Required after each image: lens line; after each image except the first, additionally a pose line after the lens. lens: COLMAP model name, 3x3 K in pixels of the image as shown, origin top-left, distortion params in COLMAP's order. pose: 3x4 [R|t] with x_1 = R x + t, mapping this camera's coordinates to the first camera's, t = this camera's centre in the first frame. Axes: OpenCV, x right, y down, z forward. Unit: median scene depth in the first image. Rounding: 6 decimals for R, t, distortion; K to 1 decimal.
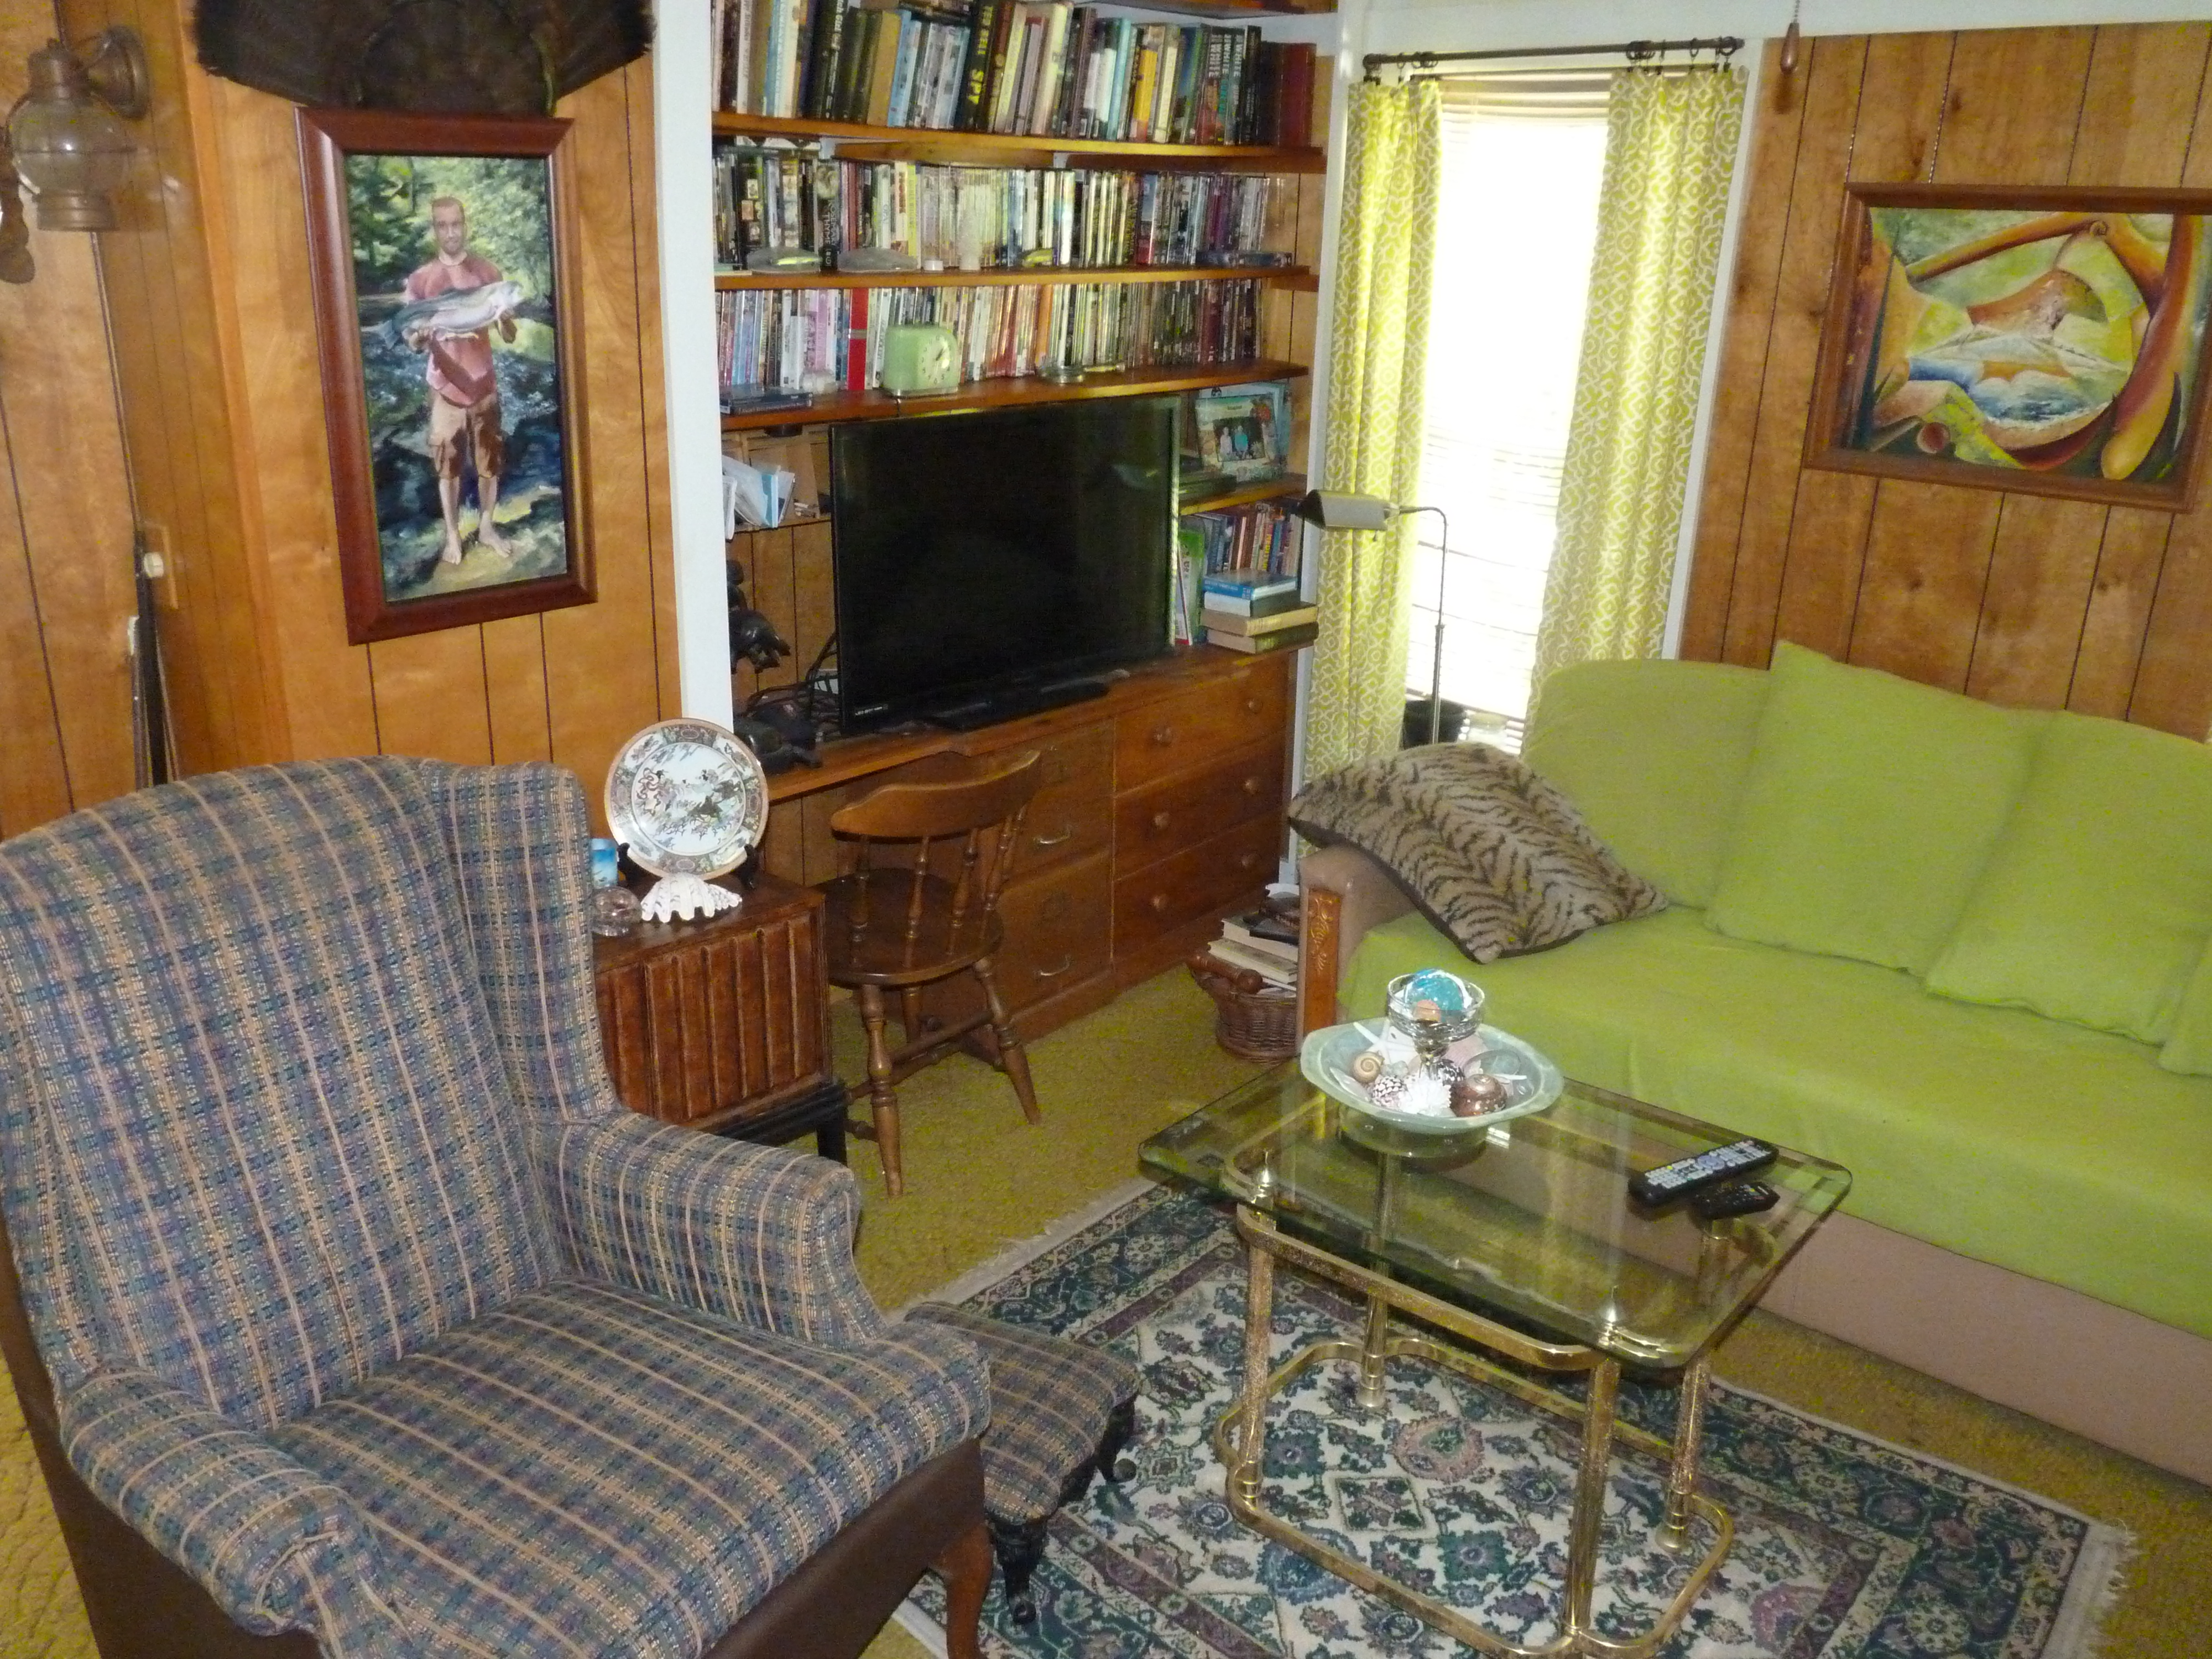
lens RADIAL K [[1778.8, 0, 1103.8], [0, 1778.8, 836.4], [0, 0, 1]] dist [-0.021390, 0.009780]
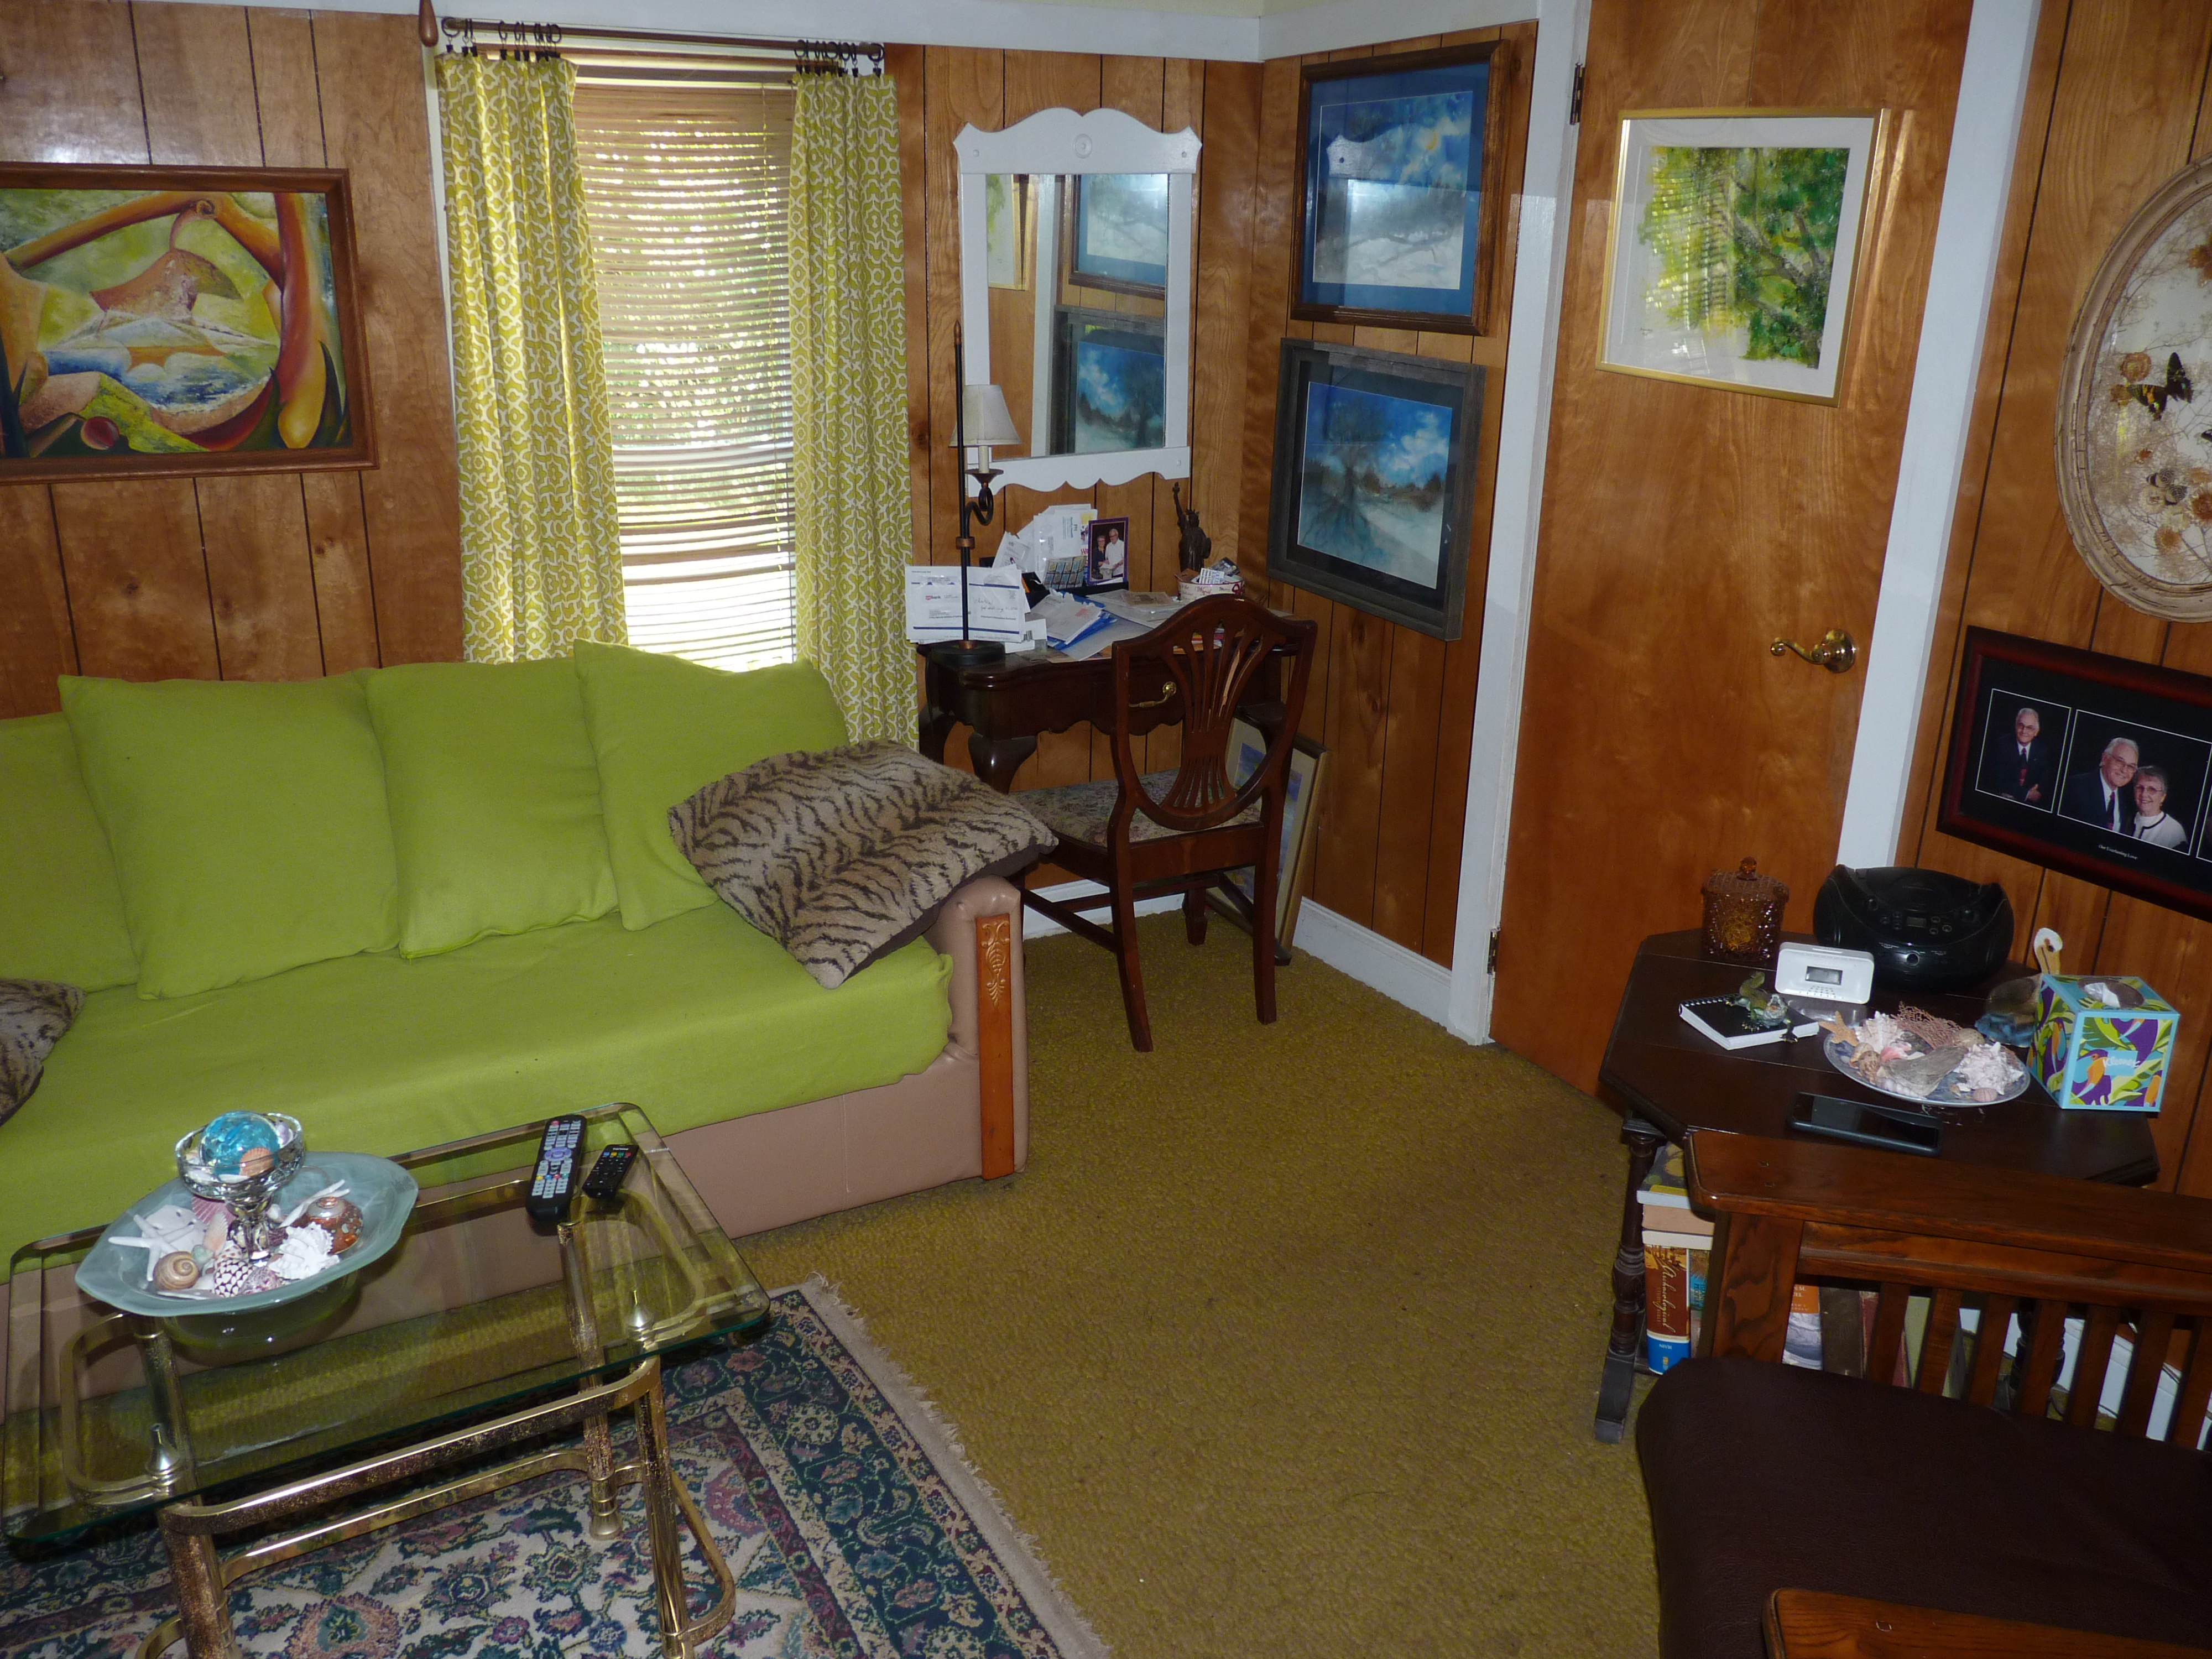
lens RADIAL K [[1778.8, 0, 1104.9], [0, 1778.8, 819.3], [0, 0, 1]] dist [-0.021390, 0.009780]
pose [[0.347275, -0.313801, 0.883702, -0.254805], [0.307755, 0.928296, 0.208695, -0.071533], [-0.885826, 0.199489, 0.418948, 0.189889]]
